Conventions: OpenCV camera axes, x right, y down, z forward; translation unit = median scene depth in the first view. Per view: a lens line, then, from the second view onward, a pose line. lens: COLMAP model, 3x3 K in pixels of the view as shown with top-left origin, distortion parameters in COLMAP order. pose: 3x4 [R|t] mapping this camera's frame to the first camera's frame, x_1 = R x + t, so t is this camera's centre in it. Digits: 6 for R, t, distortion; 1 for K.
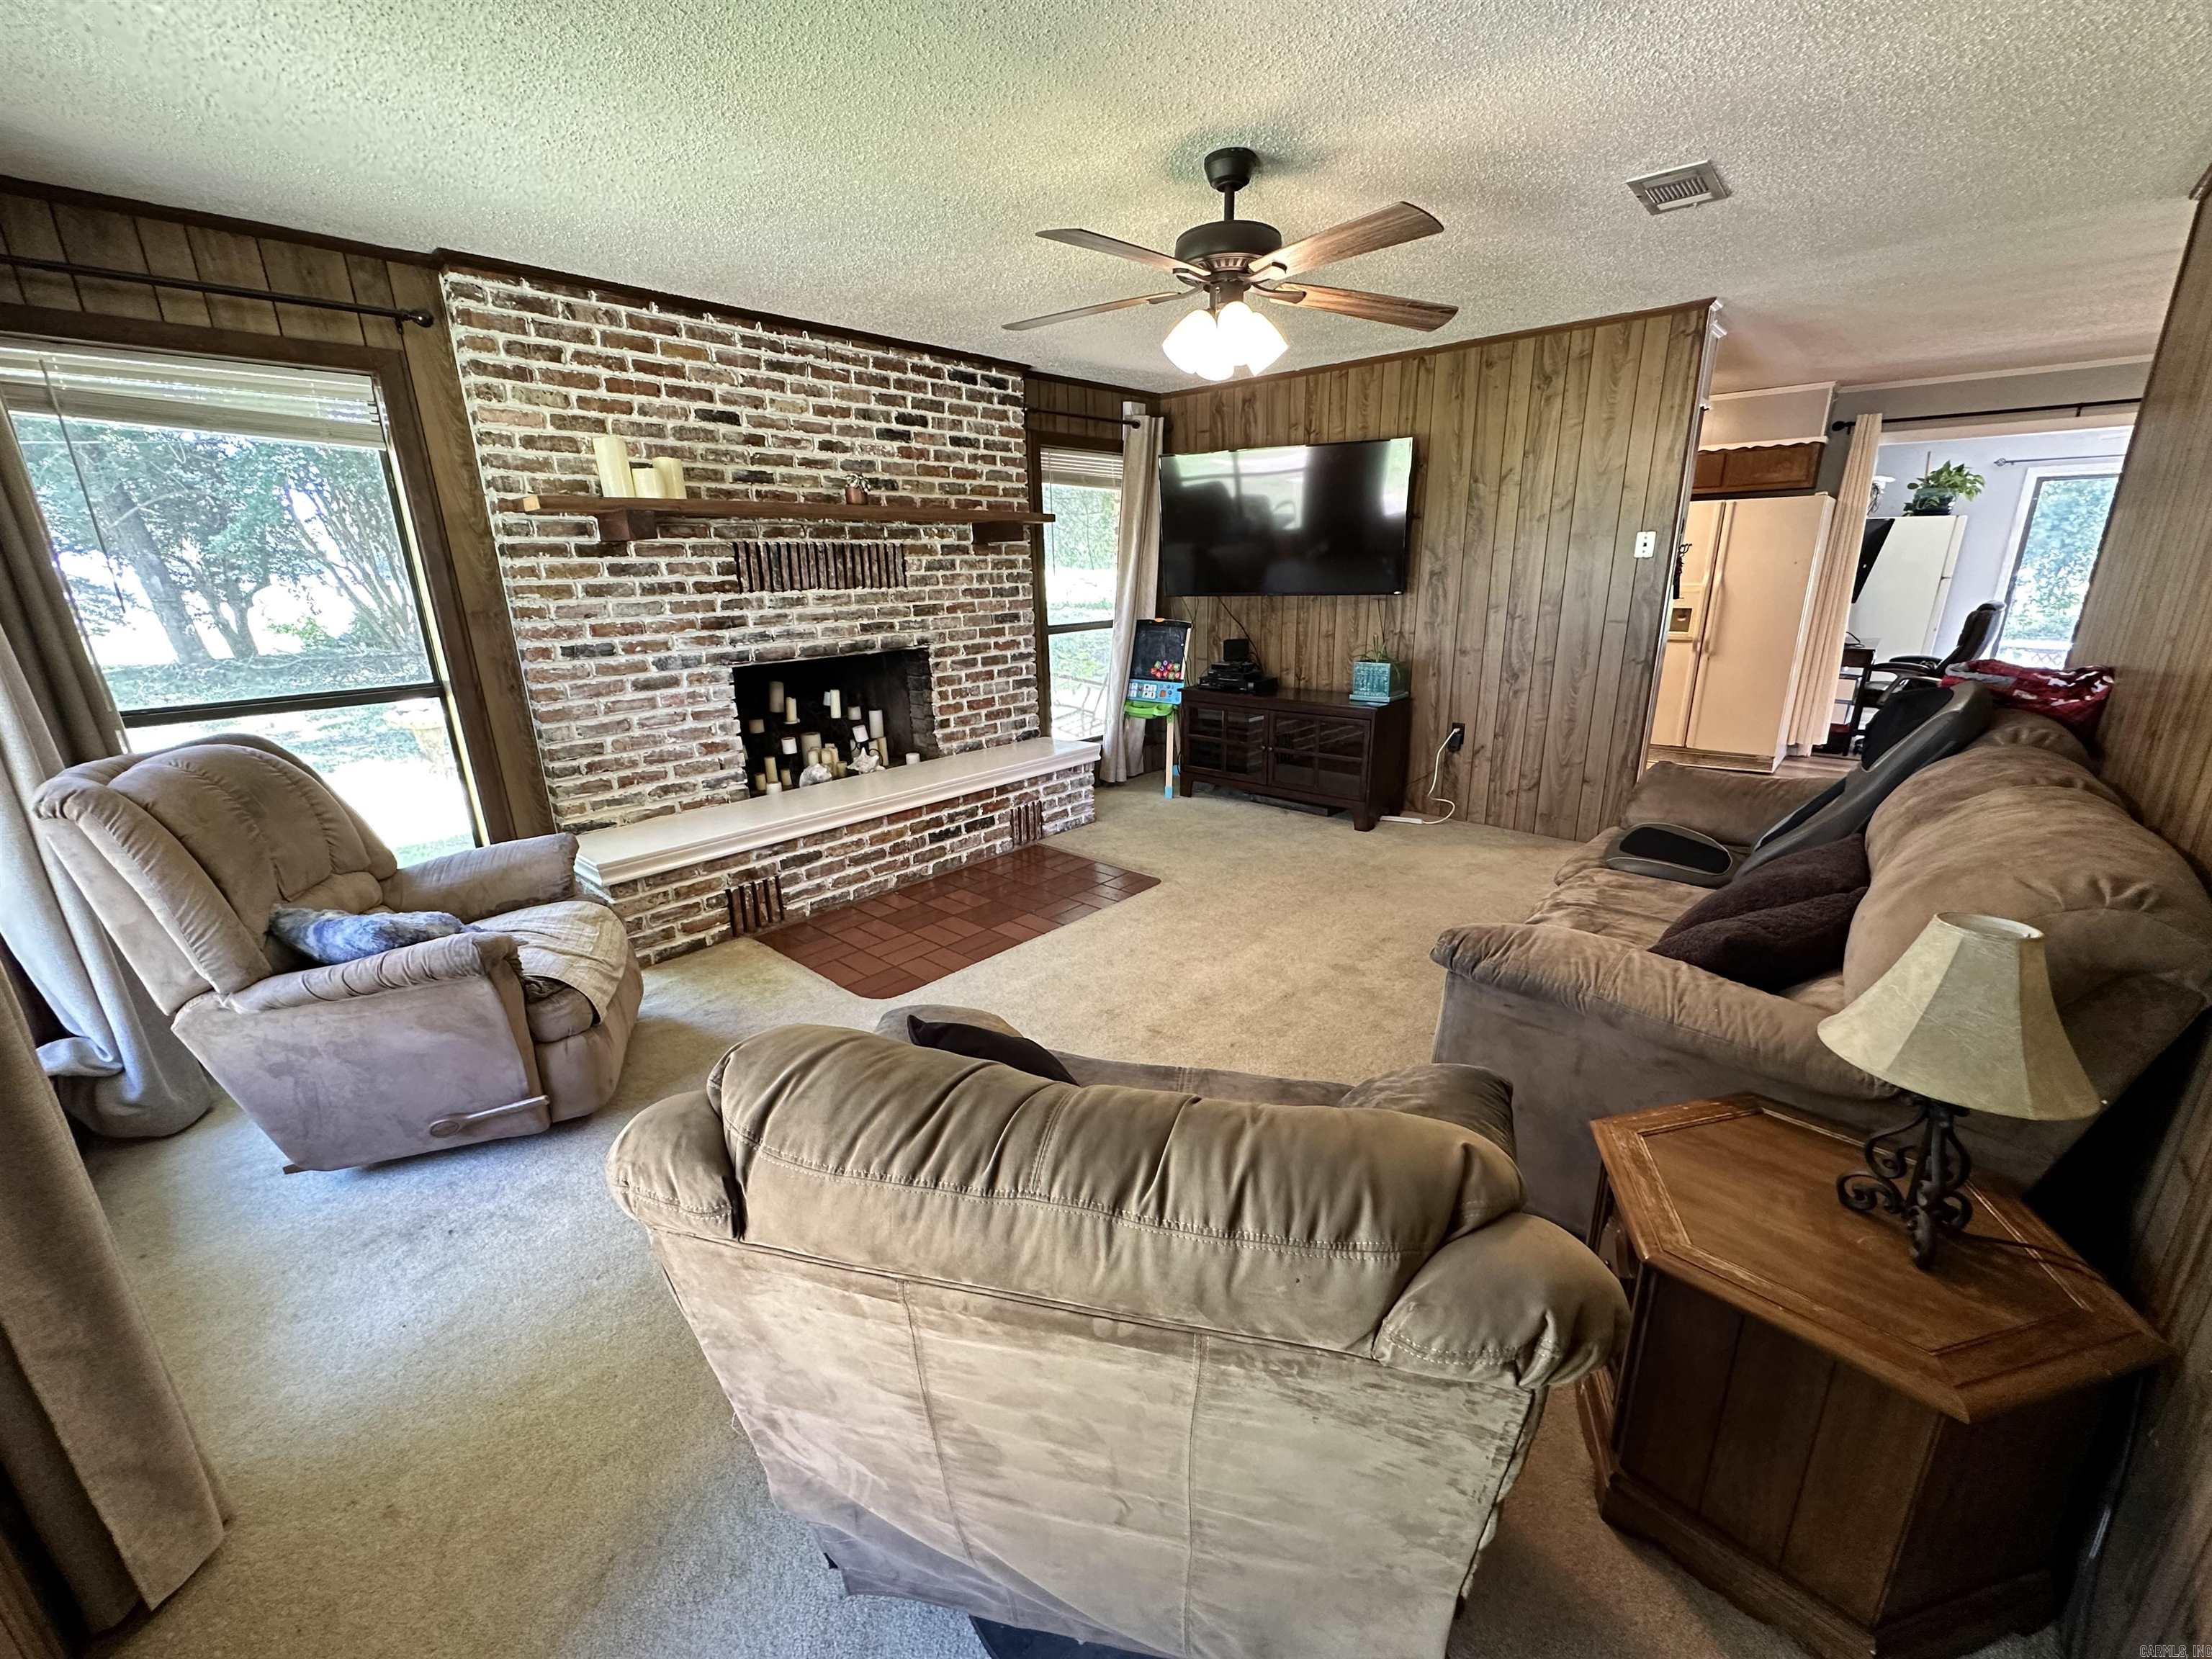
lens RADIAL K [[882.8, 0, 1108.9], [0, 882.8, 825.4], [0, 0, 1]] dist [-0.004656, 0.001108]
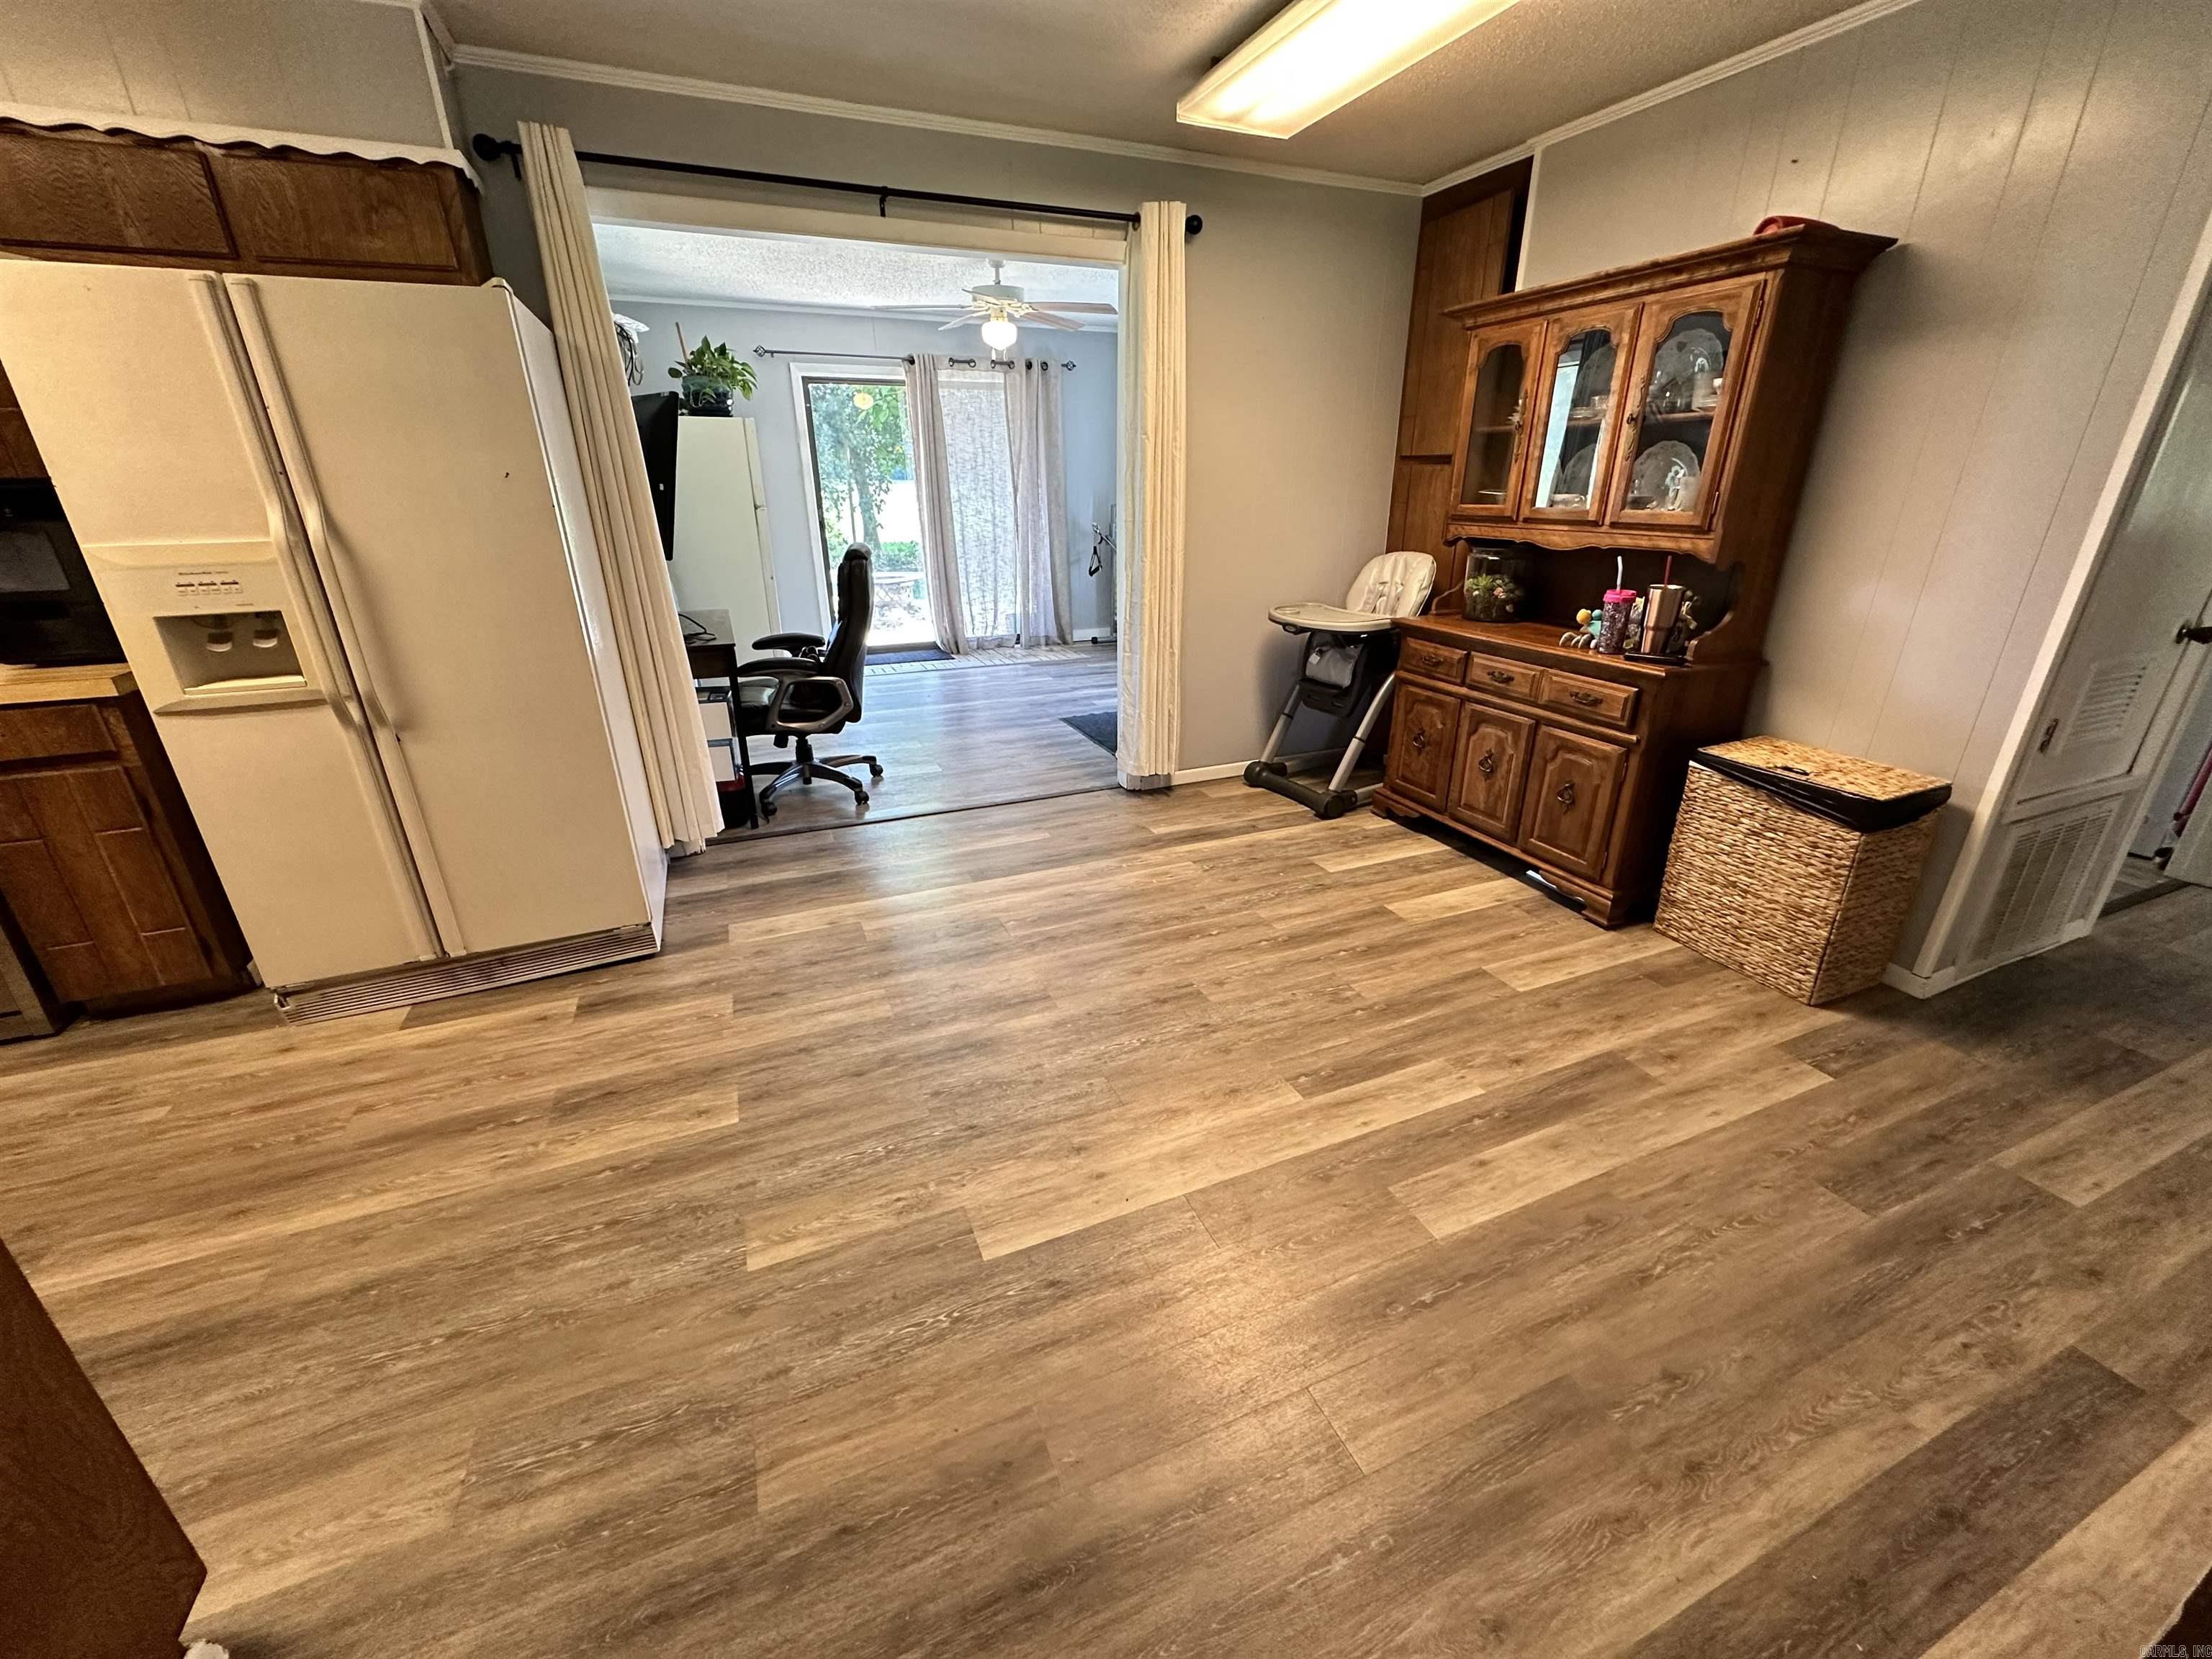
lens RADIAL K [[882.8, 0, 1106.0], [0, 882.8, 828.8], [0, 0, 1]] dist [-0.004656, 0.001108]
pose [[0.422739, -0.323552, 0.846526, 0.830037], [0.259015, 0.938268, 0.229269, -0.279569], [-0.868449, 0.122342, 0.480447, 0.978606]]
